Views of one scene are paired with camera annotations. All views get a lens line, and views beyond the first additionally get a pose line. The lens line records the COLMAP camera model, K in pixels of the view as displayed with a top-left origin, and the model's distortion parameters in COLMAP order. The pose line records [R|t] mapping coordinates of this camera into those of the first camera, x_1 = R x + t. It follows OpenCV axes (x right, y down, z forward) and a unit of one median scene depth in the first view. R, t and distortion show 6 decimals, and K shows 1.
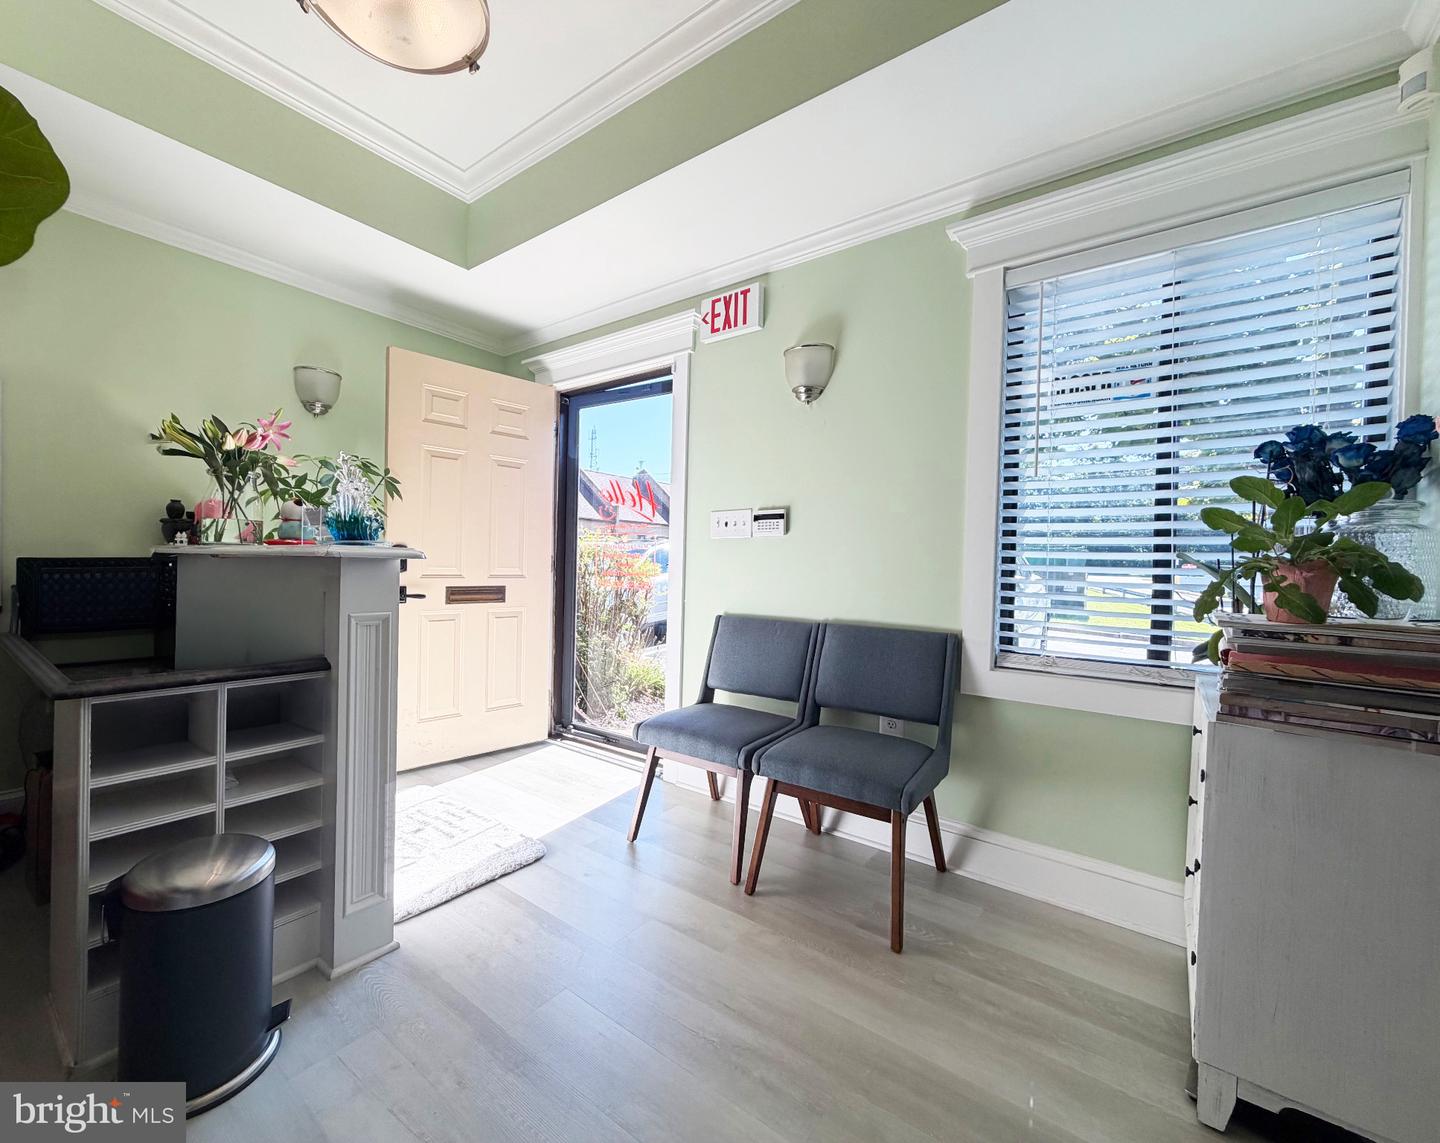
lens RADIAL K [[628.5, 0, 718.9], [0, 628.5, 570.4], [0, 0, 1]] dist [0.000774, 0.000712]
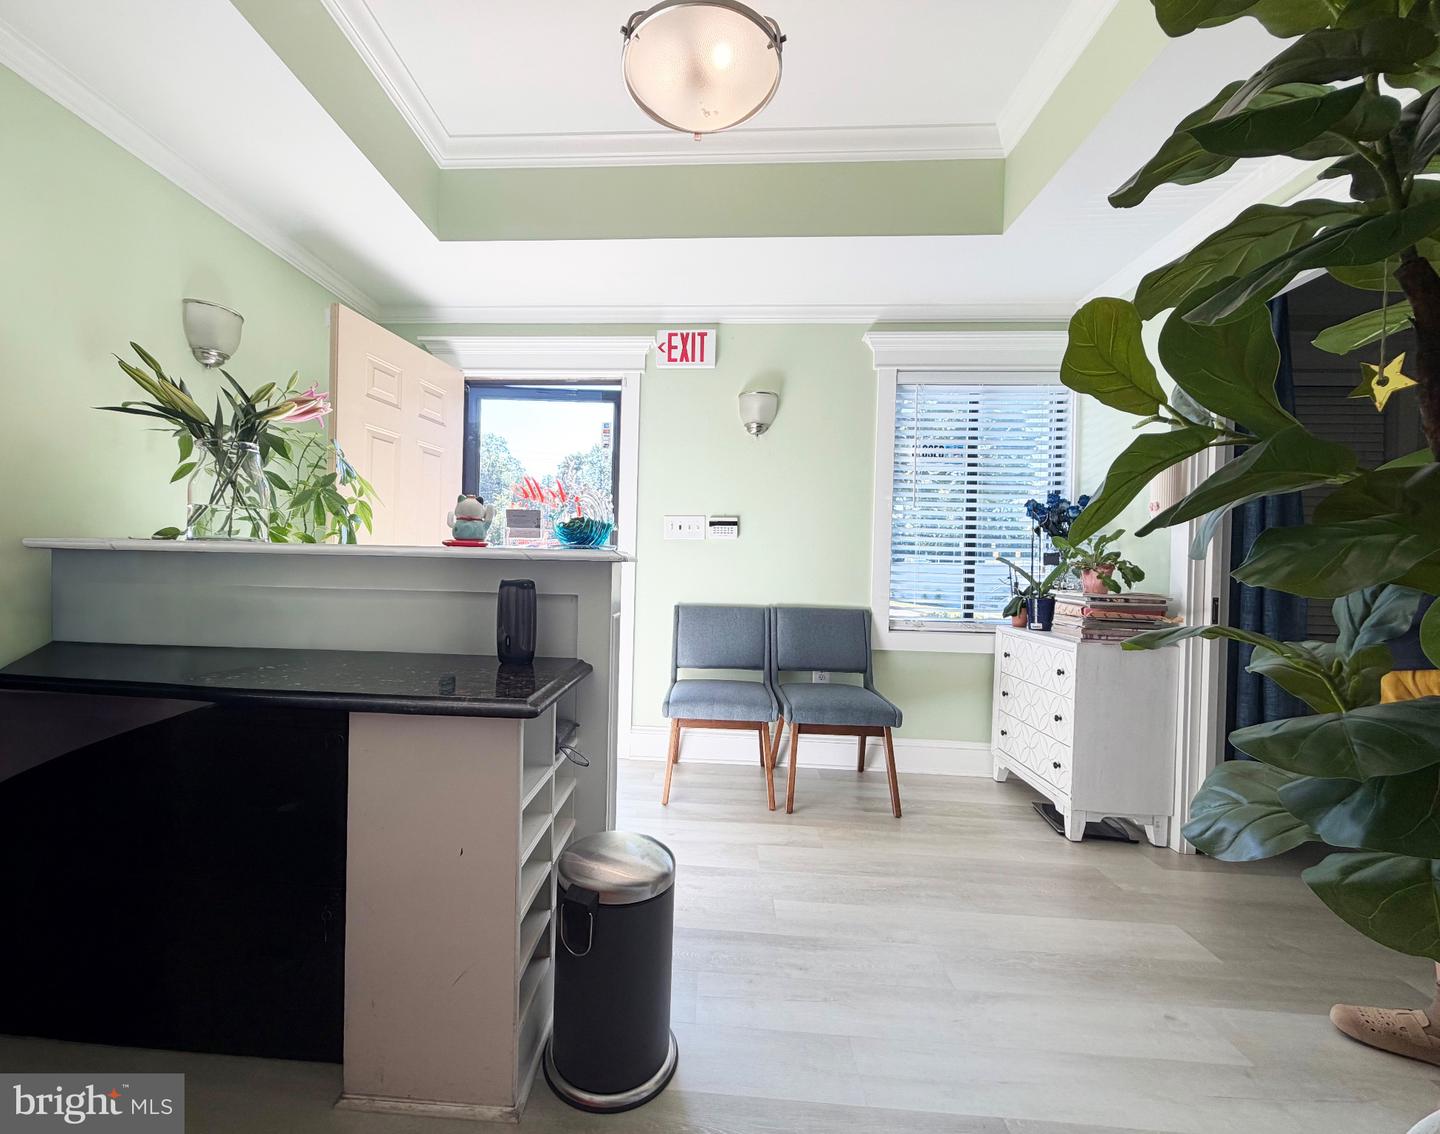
lens RADIAL K [[604.4, 0, 713.2], [0, 604.4, 564.8], [0, 0, 1]] dist [0.001283, 0.000096]
pose [[0.809063, -0.005672, 0.587695, -0.642092], [-0.000689, 0.999944, 0.010599, -0.016521], [-0.587722, -0.008980, 0.809013, 0.053167]]
